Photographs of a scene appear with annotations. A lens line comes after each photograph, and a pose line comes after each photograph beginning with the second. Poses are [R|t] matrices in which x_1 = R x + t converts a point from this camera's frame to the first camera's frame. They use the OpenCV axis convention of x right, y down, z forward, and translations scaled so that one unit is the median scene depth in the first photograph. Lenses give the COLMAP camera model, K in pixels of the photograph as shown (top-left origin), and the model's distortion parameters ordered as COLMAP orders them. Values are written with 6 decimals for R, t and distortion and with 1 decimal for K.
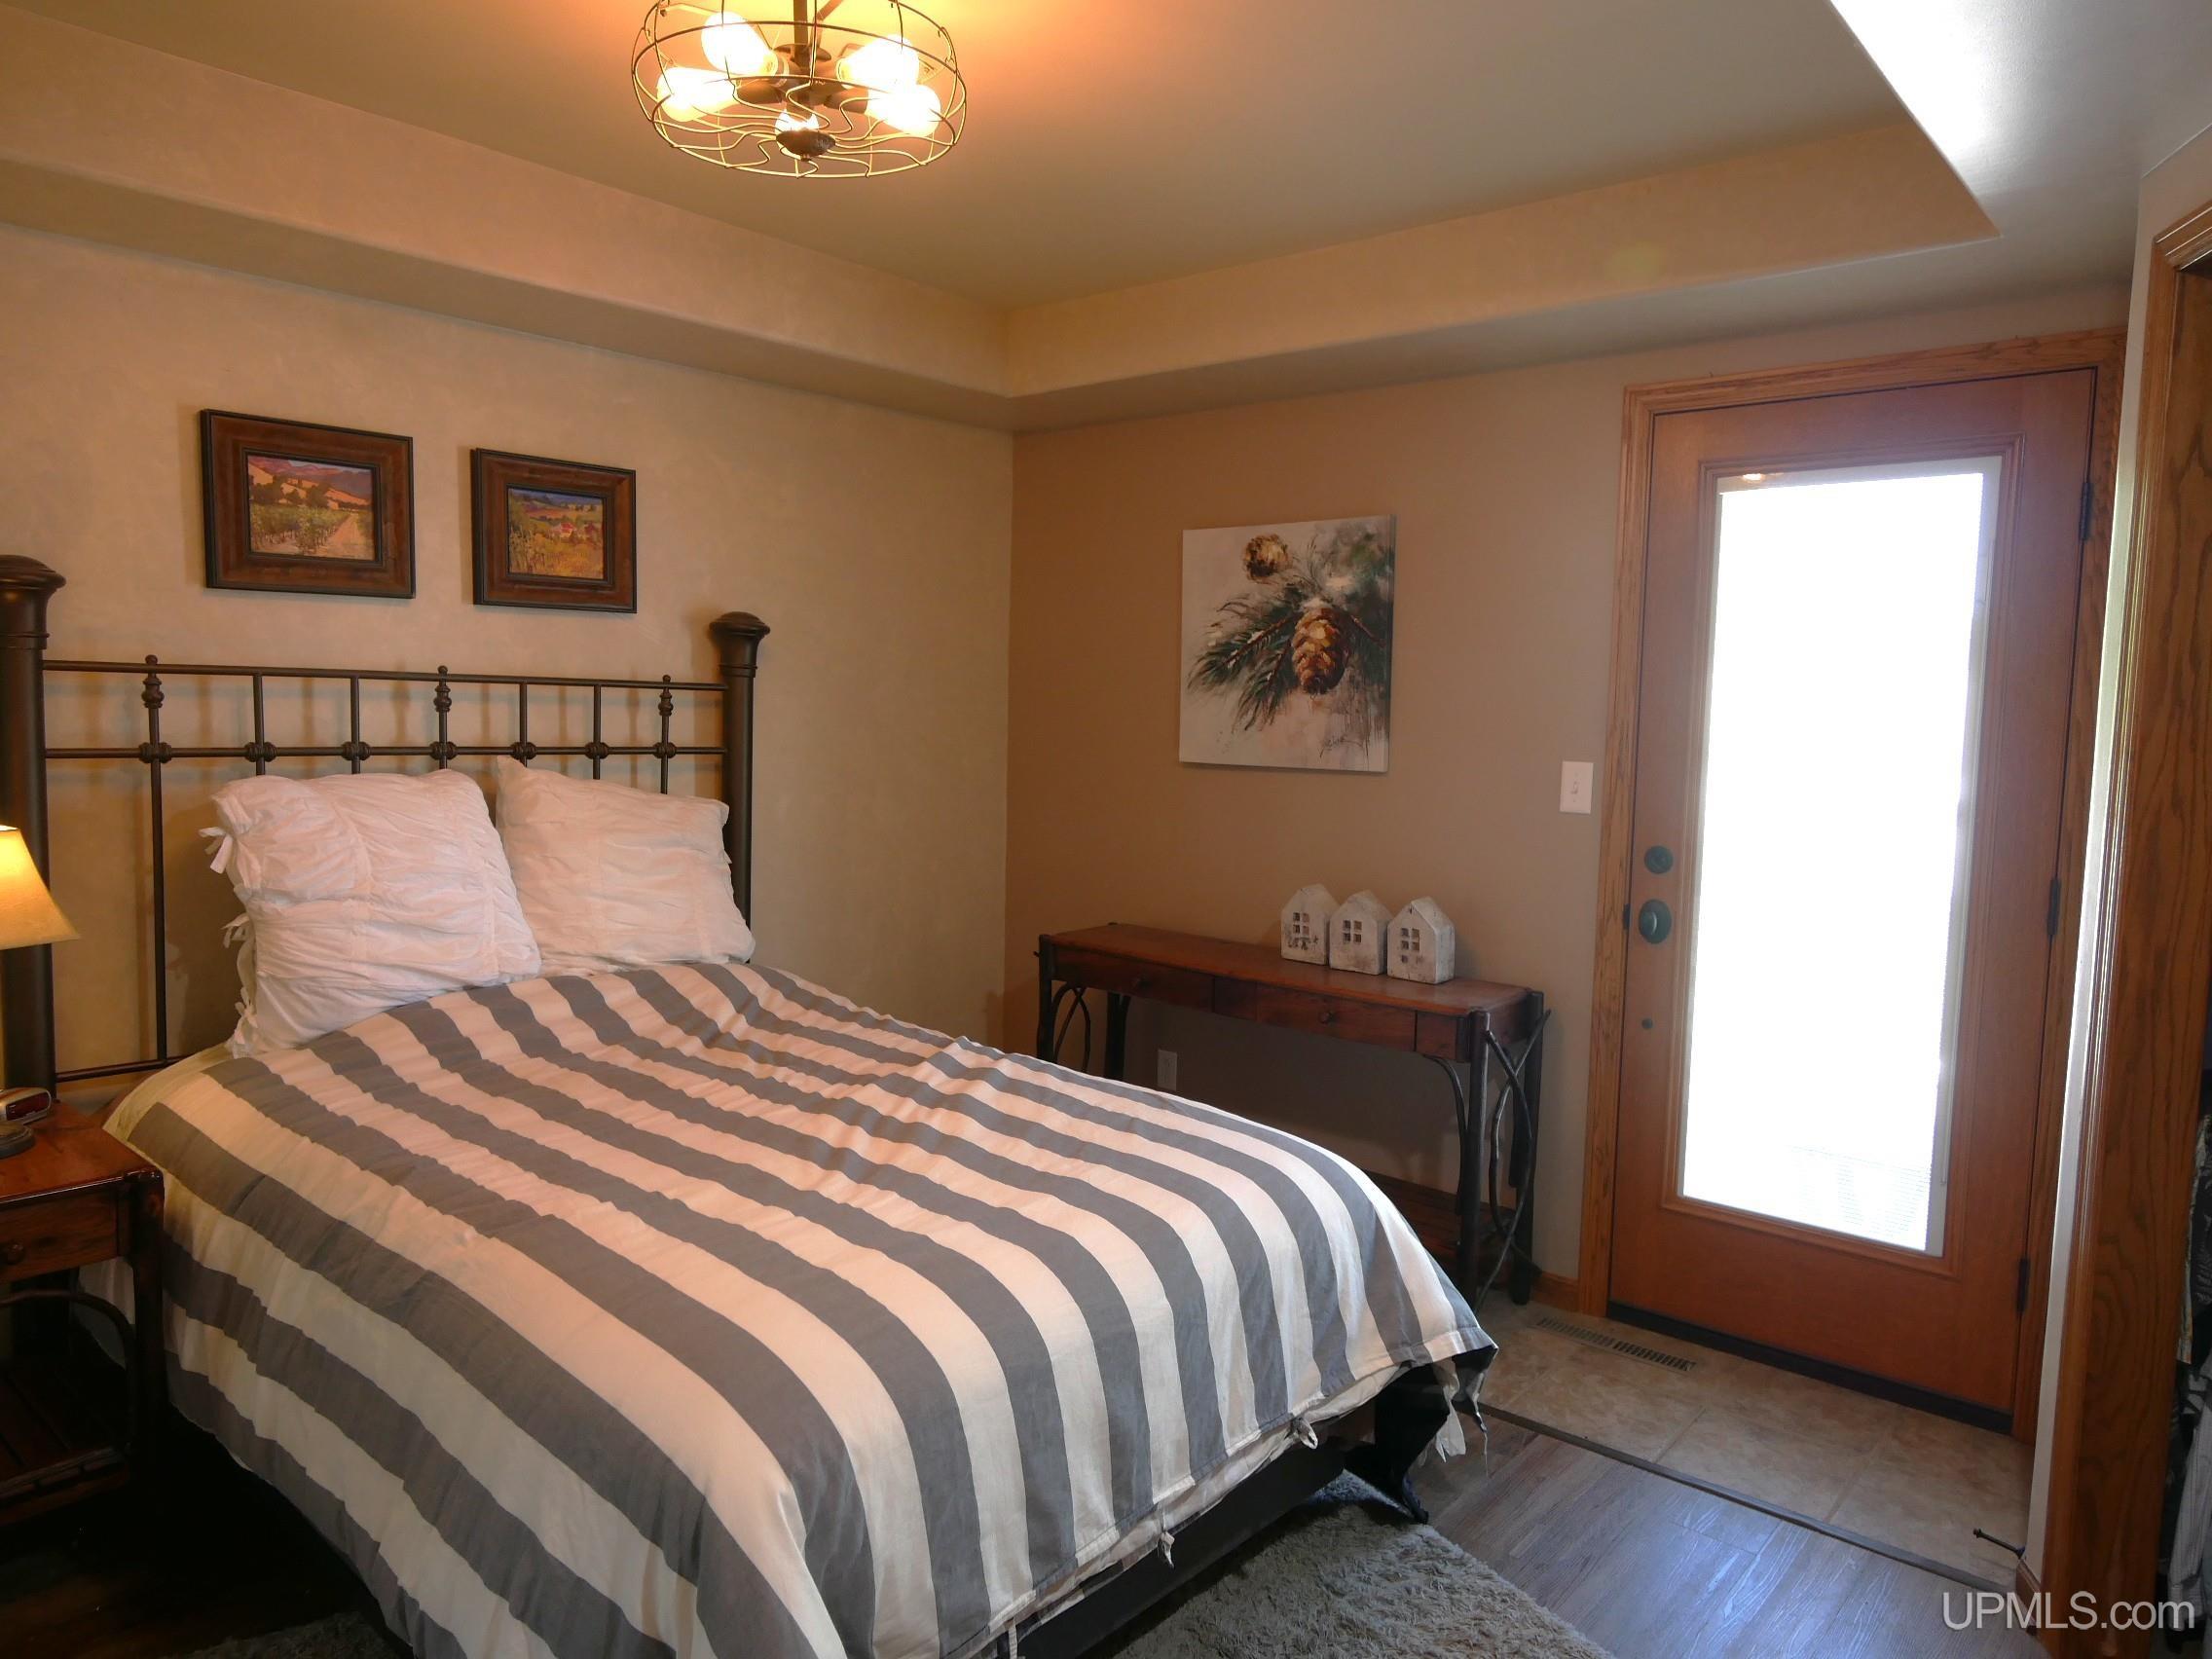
lens RADIAL K [[1489.0, 0, 1128.5], [0, 1489.0, 822.4], [0, 0, 1]] dist [0.028824, -0.017304]
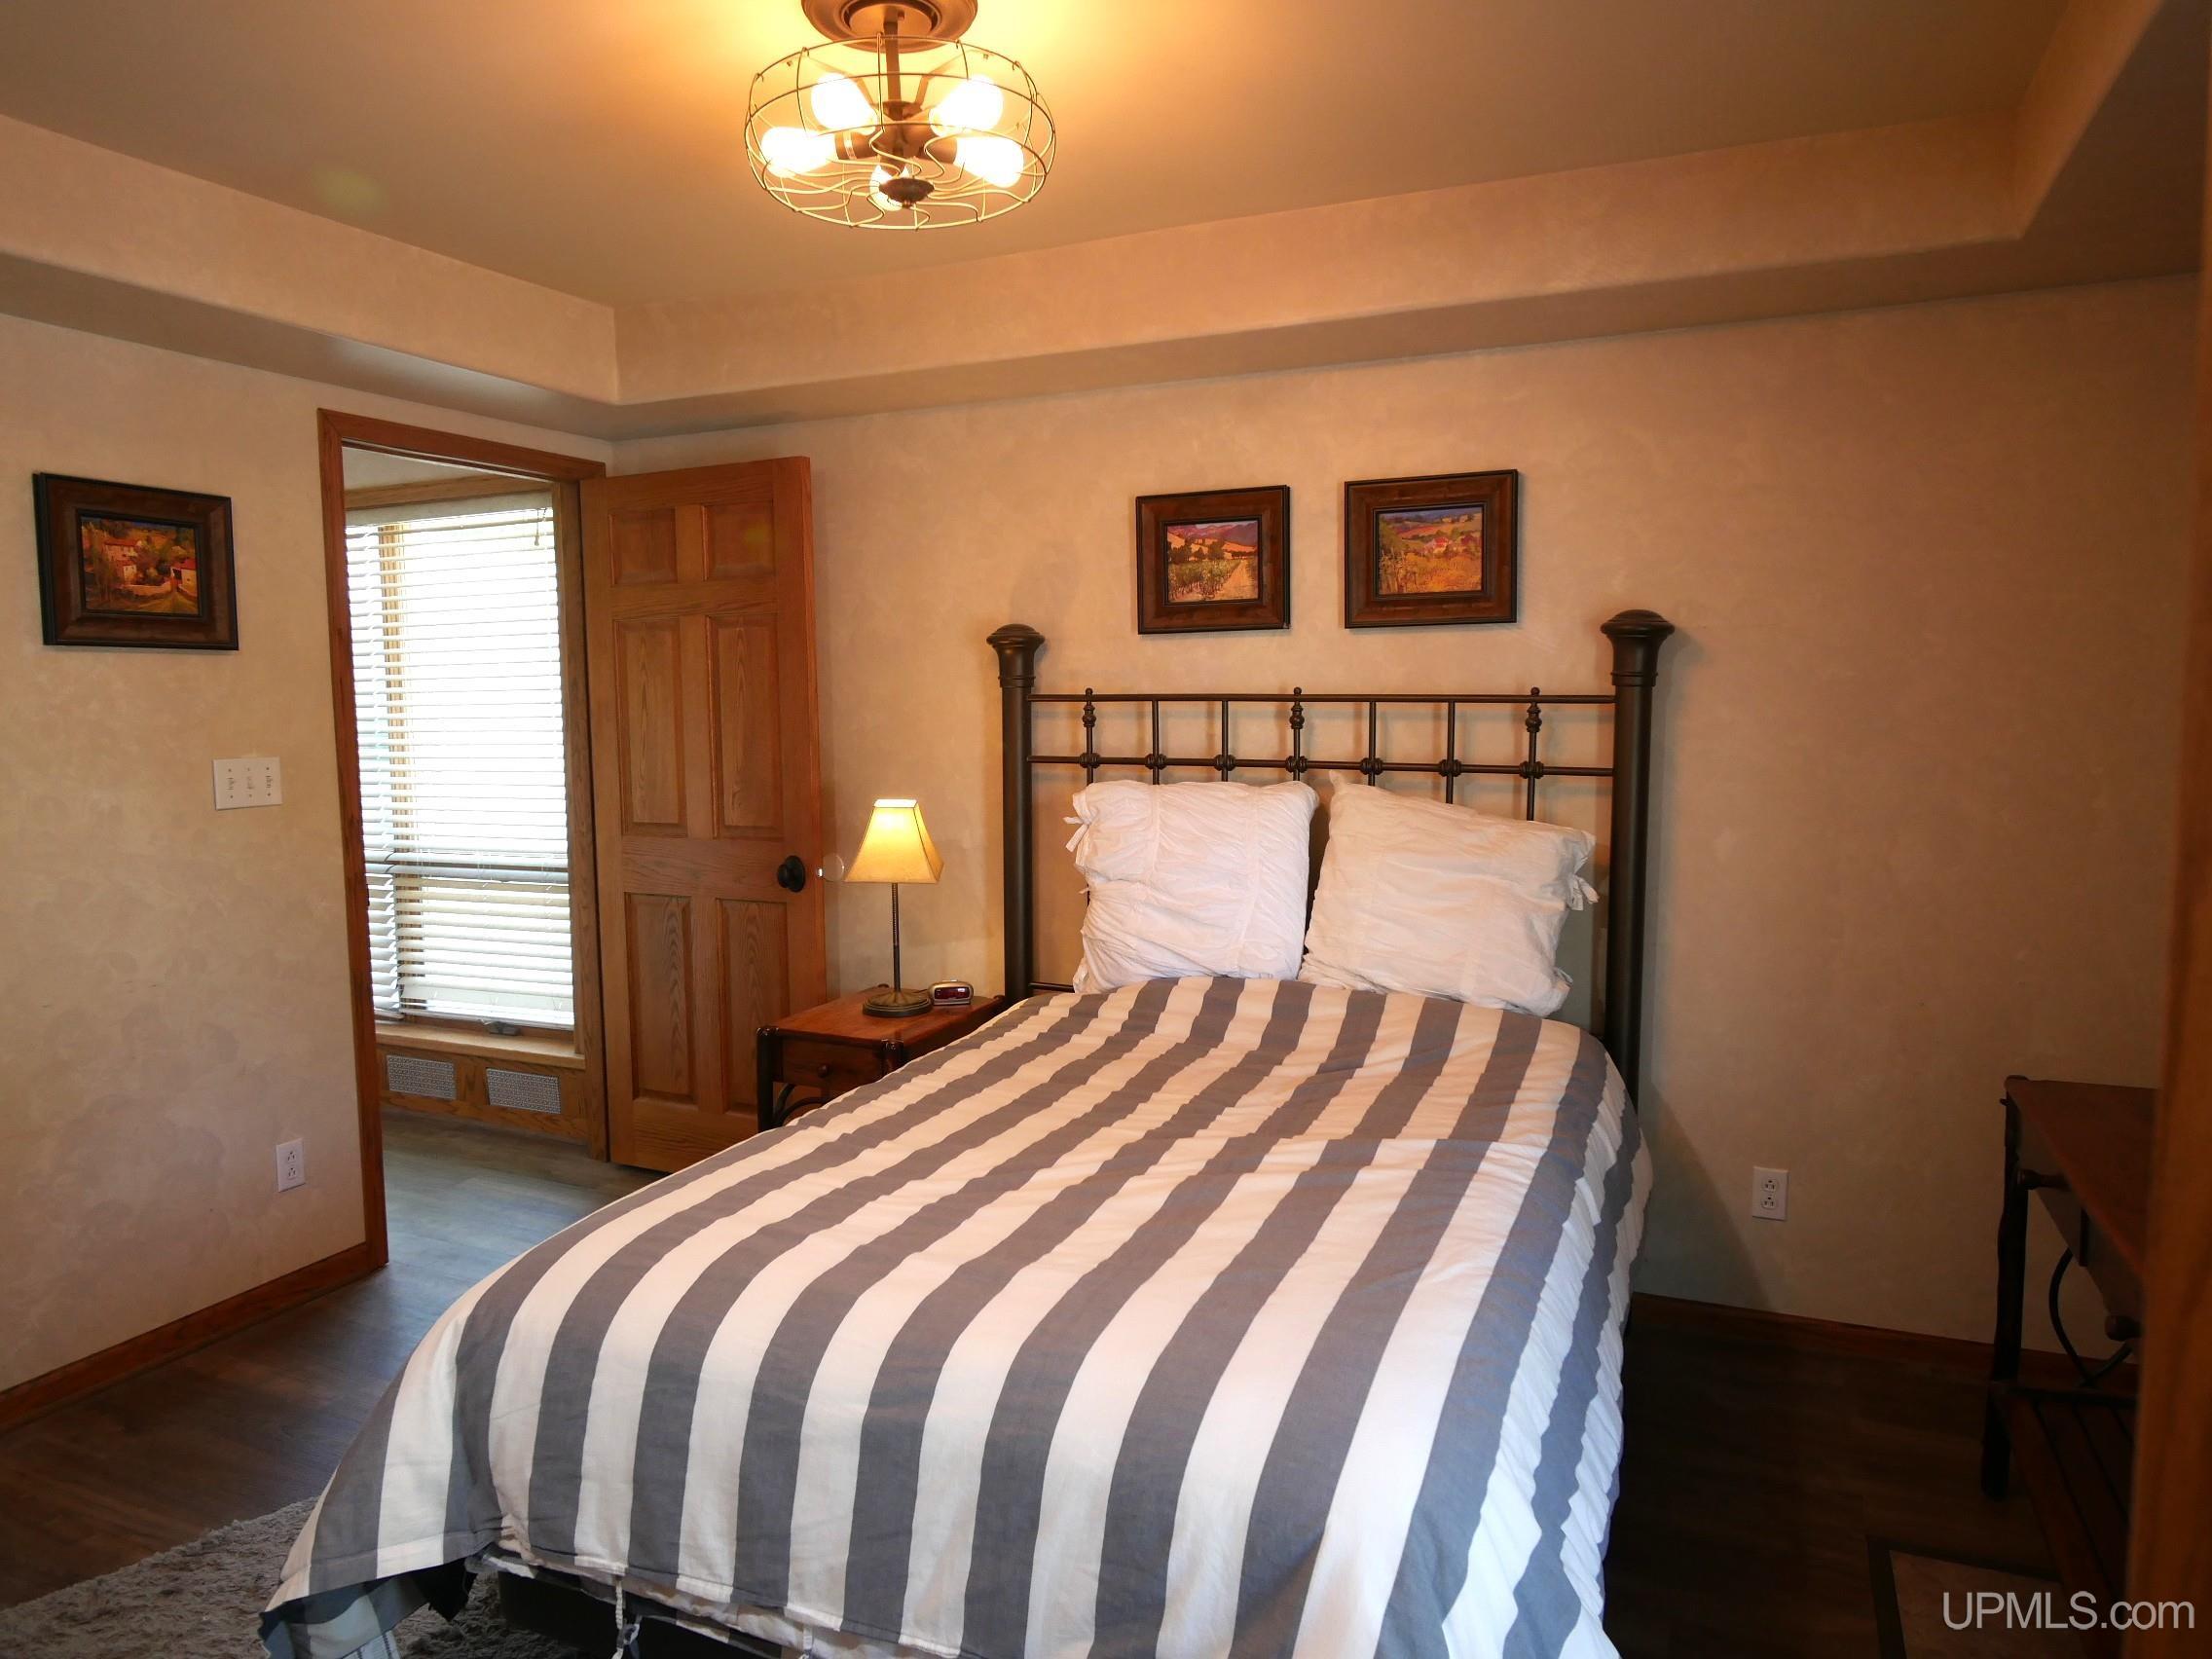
lens RADIAL K [[1412.8, 0, 1106.6], [0, 1412.8, 841.9], [0, 0, 1]] dist [-0.001284, 0.000597]
pose [[0.290051, 0.068035, -0.954590, 0.520326], [-0.070653, 0.996270, 0.049538, -0.033995], [0.954400, 0.053076, 0.293776, 0.586890]]
